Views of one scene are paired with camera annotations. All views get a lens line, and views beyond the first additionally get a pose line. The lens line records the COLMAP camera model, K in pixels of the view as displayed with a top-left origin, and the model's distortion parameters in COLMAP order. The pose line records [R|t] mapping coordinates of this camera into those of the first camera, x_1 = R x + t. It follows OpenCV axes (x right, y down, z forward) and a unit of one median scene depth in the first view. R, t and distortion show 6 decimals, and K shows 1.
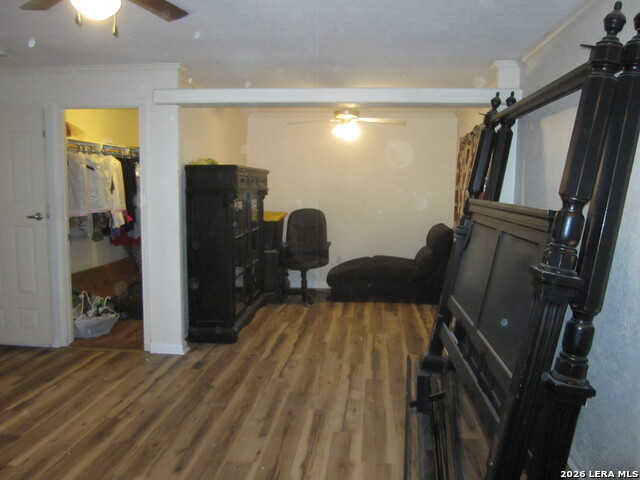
lens RADIAL K [[523.5, 0, 322.6], [0, 523.5, 236.4], [0, 0, 1]] dist [-0.072448, 0.023992]
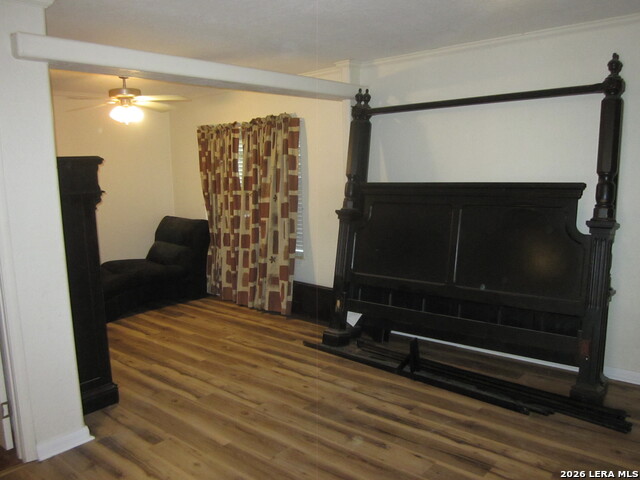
lens RADIAL K [[523.5, 0, 320.8], [0, 523.5, 241.5], [0, 0, 1]] dist [-0.072448, 0.023992]
pose [[0.576716, -0.142517, 0.804417, -0.619864], [0.117354, 0.988906, 0.091067, -0.054206], [-0.808472, 0.041882, 0.587043, 0.374417]]
